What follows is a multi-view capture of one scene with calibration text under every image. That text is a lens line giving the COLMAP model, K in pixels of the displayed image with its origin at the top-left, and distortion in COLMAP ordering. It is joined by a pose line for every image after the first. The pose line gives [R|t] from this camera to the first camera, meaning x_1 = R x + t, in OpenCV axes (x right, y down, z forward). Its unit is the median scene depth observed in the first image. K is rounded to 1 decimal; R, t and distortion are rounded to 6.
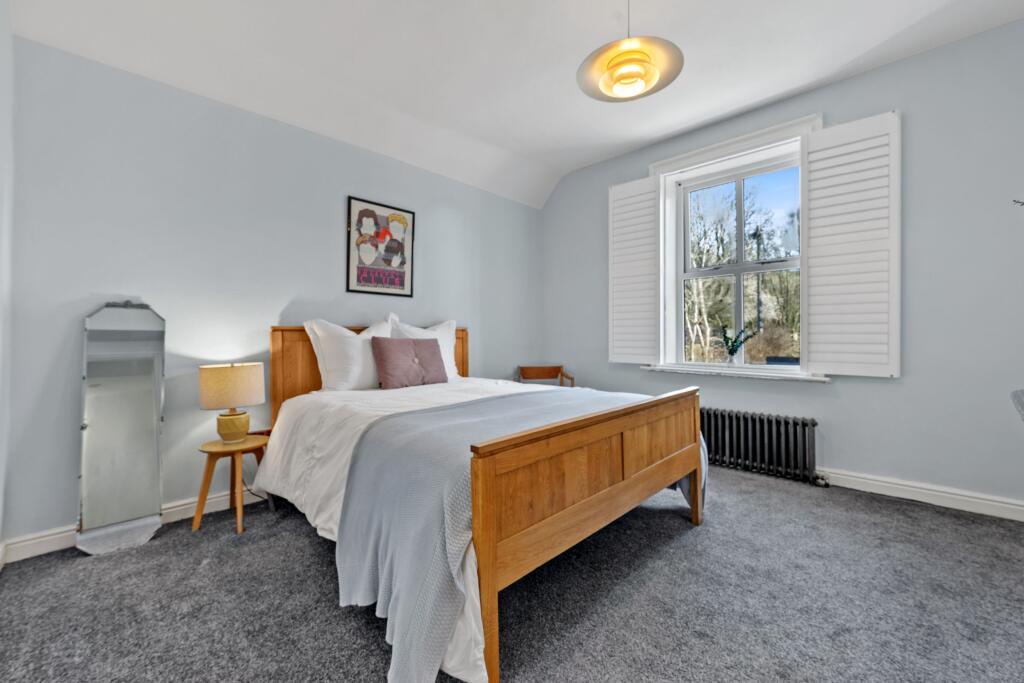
lens RADIAL K [[413.1, 0, 516.6], [0, 413.1, 340.7], [0, 0, 1]] dist [-0.000916, -0.000099]
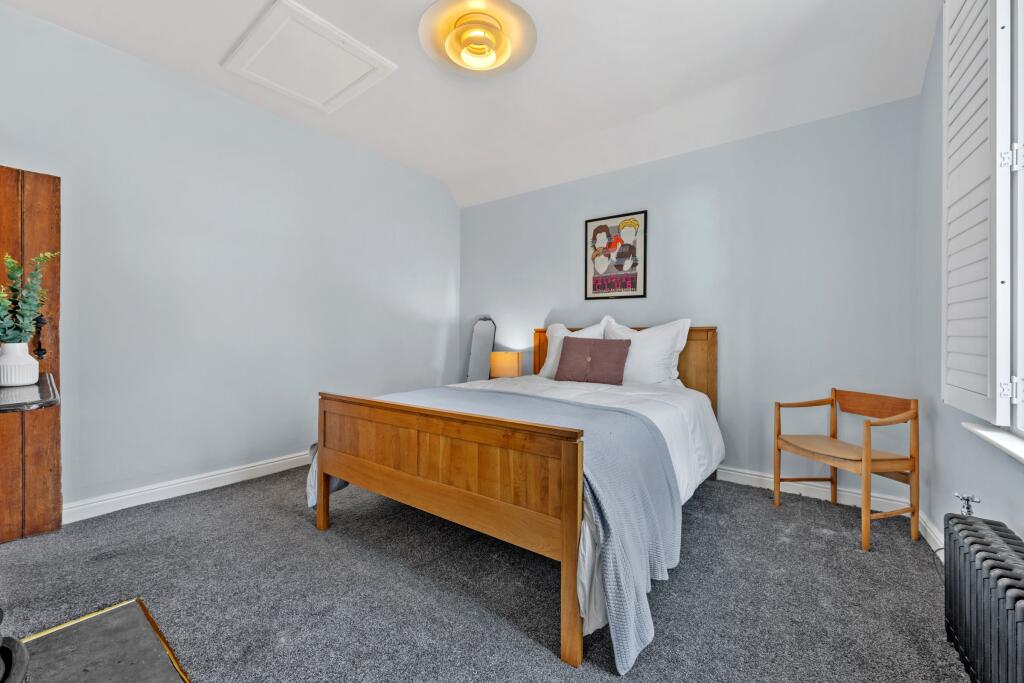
lens RADIAL K [[407.5, 0, 507.1], [0, 407.5, 332.1], [0, 0, 1]] dist [0.000346, -0.000064]
pose [[0.143992, 0.001828, -0.989577, 0.706129], [-0.017891, 0.999840, -0.000756, -0.017231], [0.989417, 0.017814, 0.144001, 0.574797]]
